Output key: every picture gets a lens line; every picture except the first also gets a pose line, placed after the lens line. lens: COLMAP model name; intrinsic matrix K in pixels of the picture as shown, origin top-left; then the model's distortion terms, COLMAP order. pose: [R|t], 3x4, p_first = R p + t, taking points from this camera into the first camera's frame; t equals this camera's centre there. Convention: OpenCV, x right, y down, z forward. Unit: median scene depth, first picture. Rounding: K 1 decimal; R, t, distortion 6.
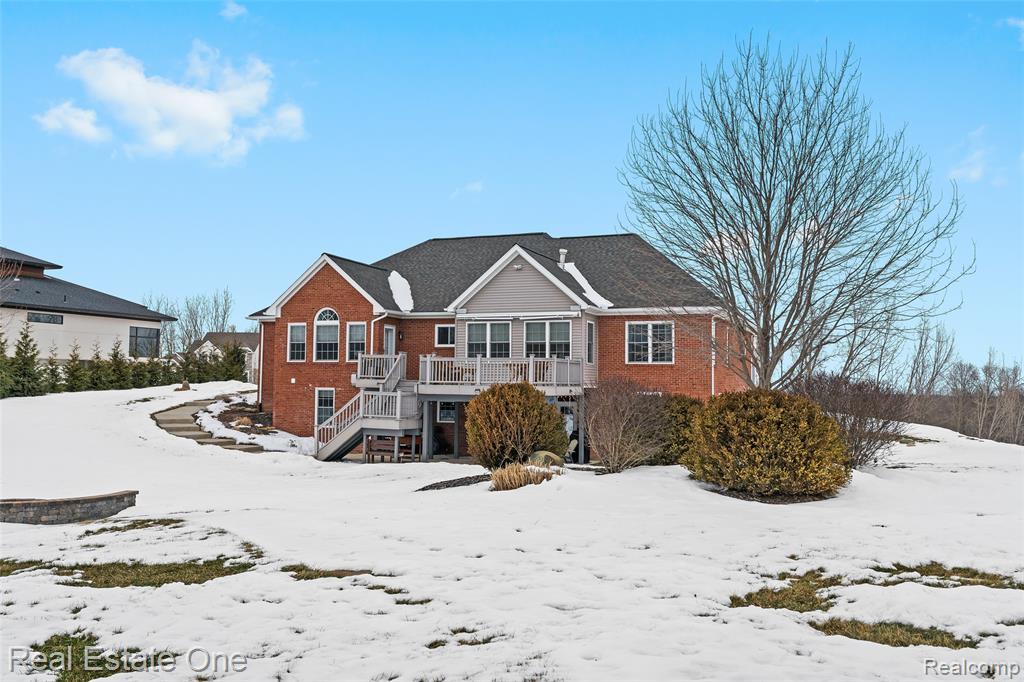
lens RADIAL K [[902.6, 0, 445.4], [0, 902.6, 340.0], [0, 0, 1]] dist [0.005546, 0.001102]
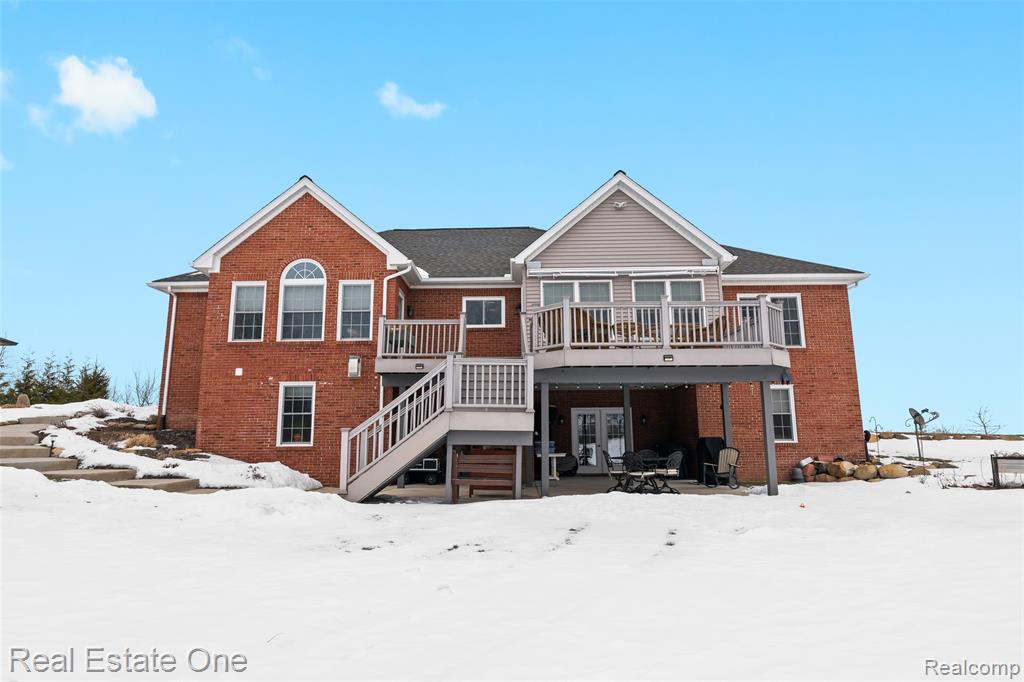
lens RADIAL K [[572.4, 0, 482.3], [0, 572.4, 343.3], [0, 0, 1]] dist [-0.002466, -0.000927]
pose [[0.924056, 0.048511, 0.379165, -0.166816], [-0.003453, 0.992933, -0.118624, 0.072802], [-0.382240, 0.108306, 0.917694, 0.584564]]
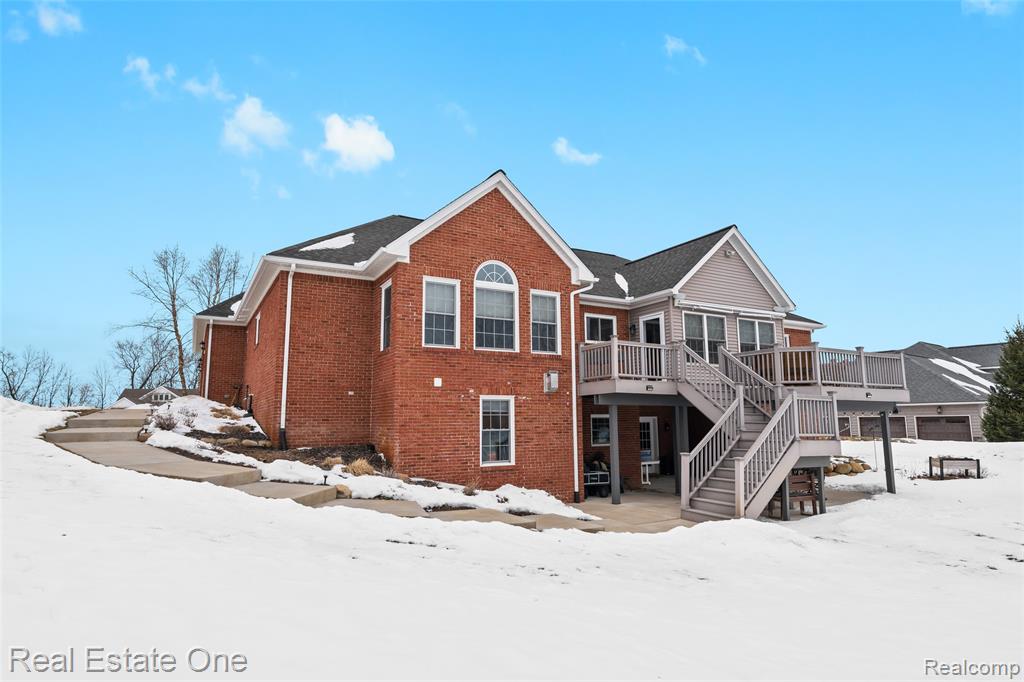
lens RADIAL K [[572.4, 0, 482.3], [0, 572.4, 343.3], [0, 0, 1]] dist [-0.002466, -0.000927]
pose [[0.610095, 0.092886, 0.786865, -0.430144], [-0.027122, 0.994971, -0.096423, 0.055067], [-0.791864, 0.037485, 0.609546, 0.783509]]
